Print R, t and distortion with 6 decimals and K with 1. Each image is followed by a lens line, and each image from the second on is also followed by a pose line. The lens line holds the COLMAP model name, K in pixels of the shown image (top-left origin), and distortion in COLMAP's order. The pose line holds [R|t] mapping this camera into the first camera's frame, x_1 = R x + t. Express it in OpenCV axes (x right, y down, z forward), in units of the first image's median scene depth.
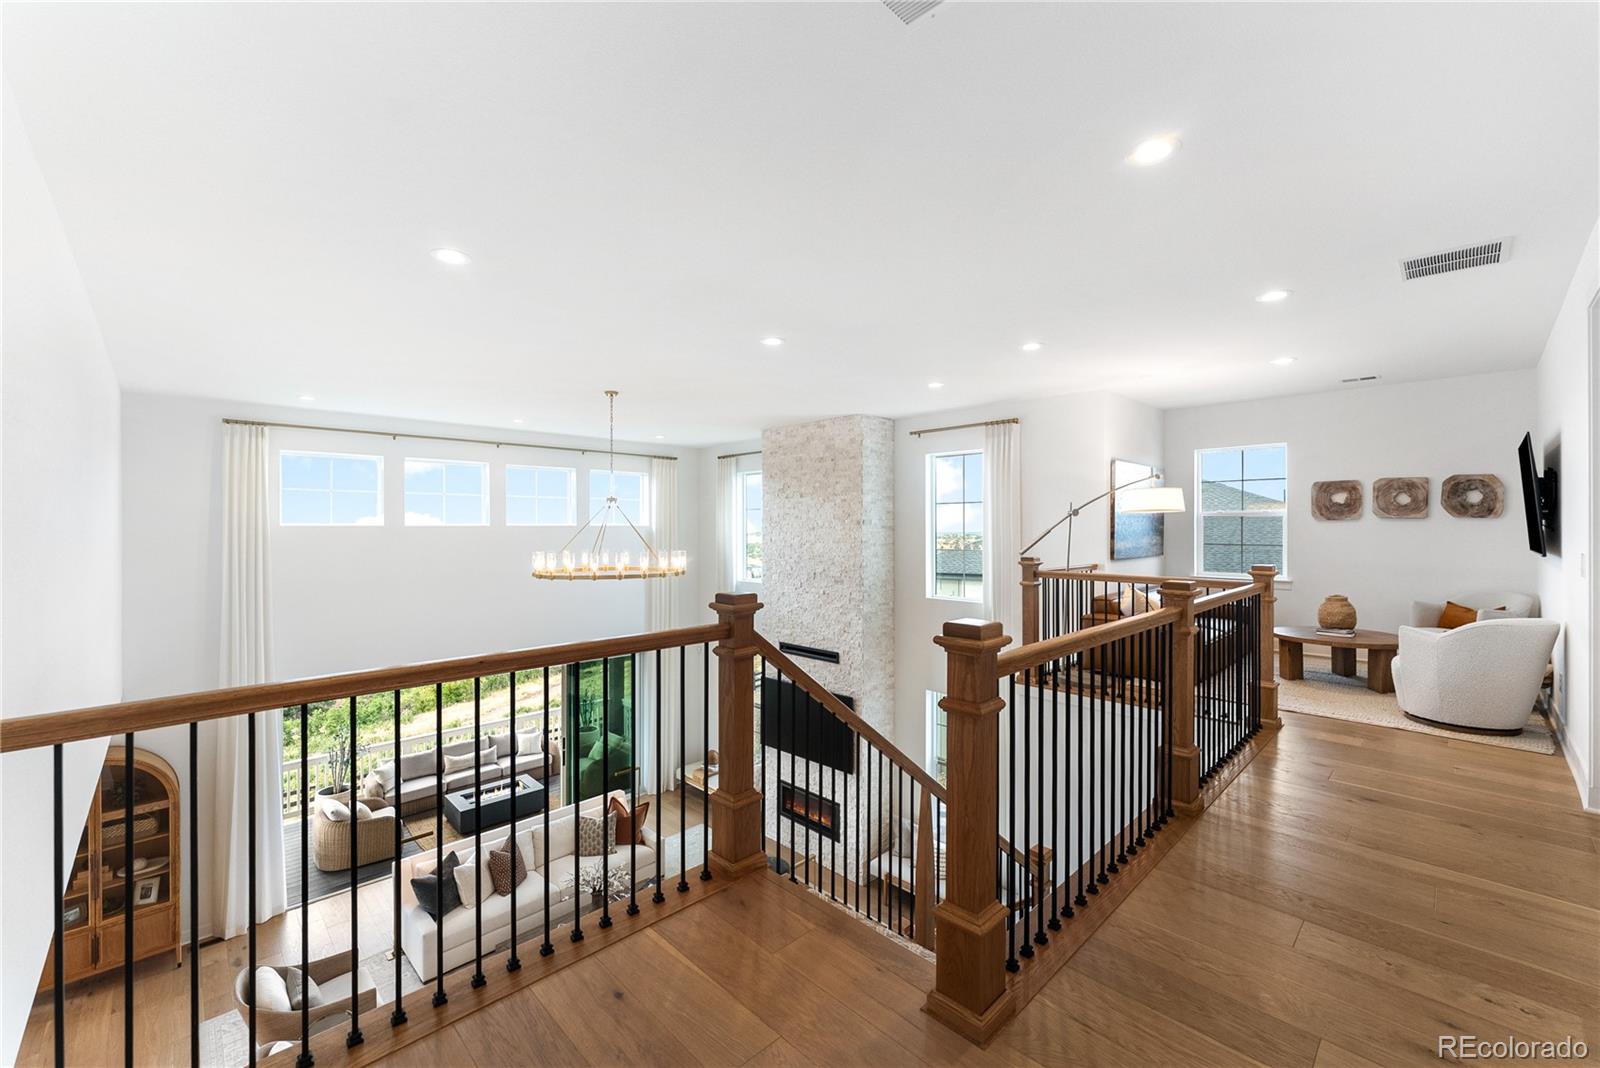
lens RADIAL K [[647.8, 0, 804.4], [0, 647.8, 528.4], [0, 0, 1]] dist [-0.001340, -0.000132]
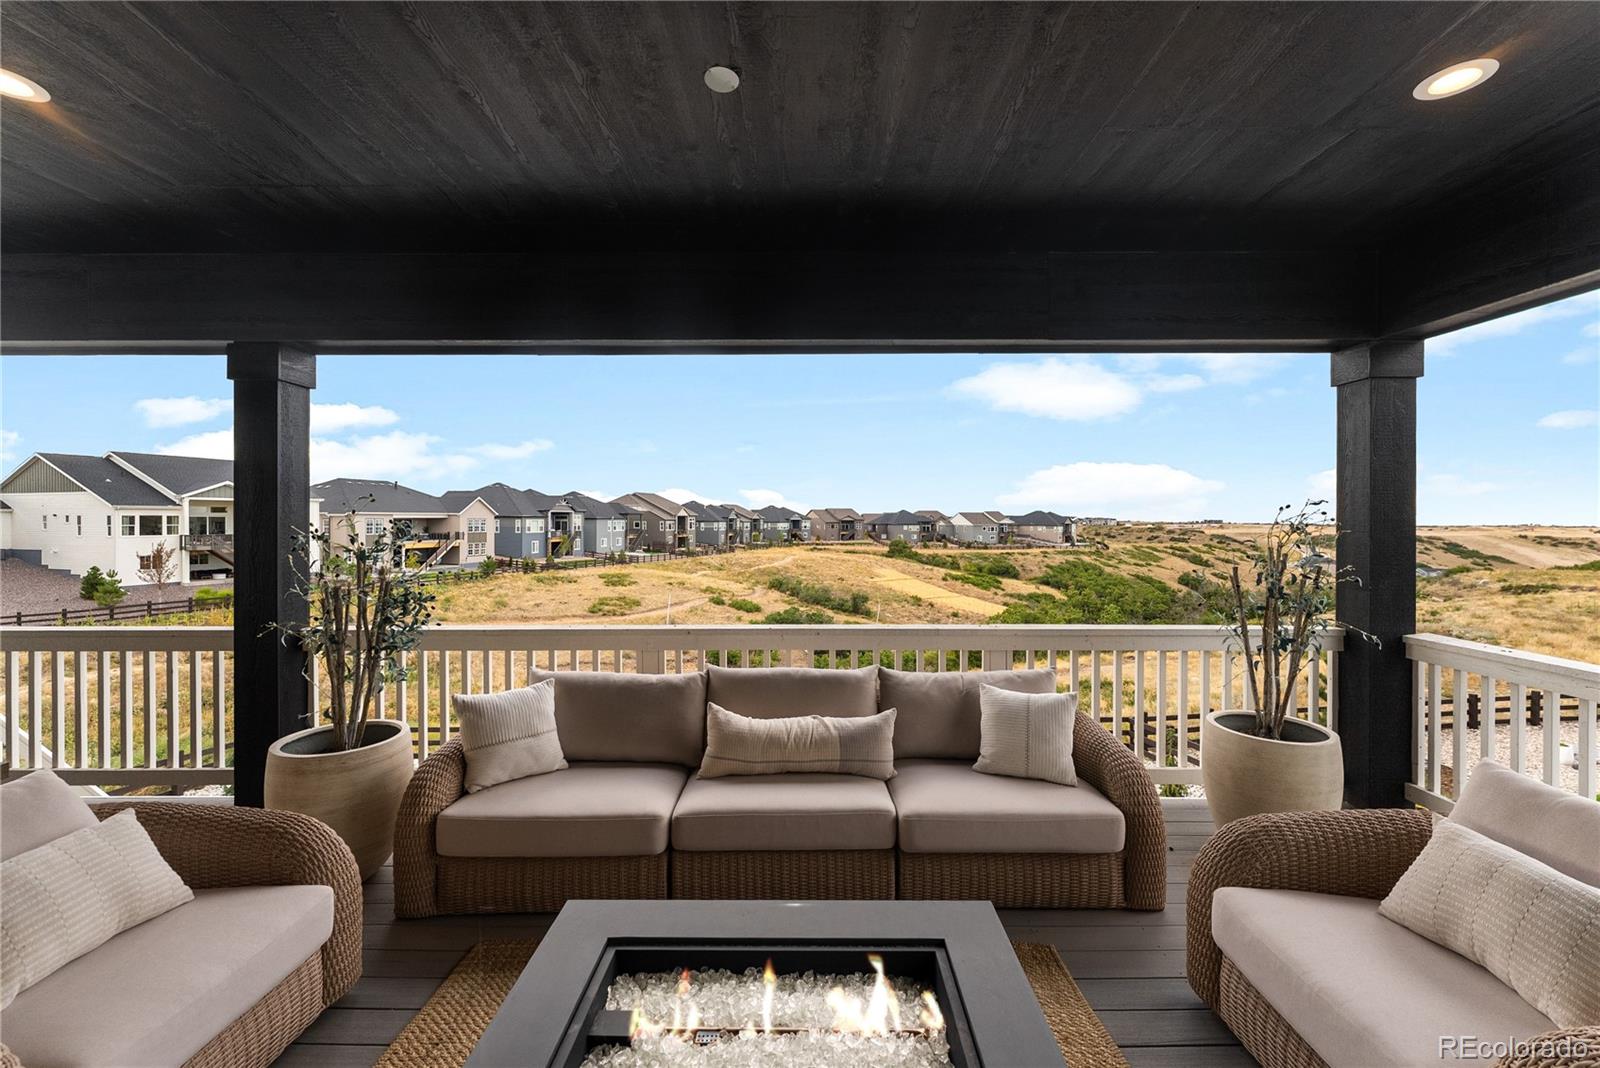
lens RADIAL K [[647.8, 0, 804.4], [0, 647.8, 528.4], [0, 0, 1]] dist [-0.001340, -0.000132]
pose [[0.713056, 0.014258, -0.700962, -0.506988], [-0.003210, 0.999849, 0.017072, 0.406612], [0.701099, -0.009923, 0.712995, 1.242381]]
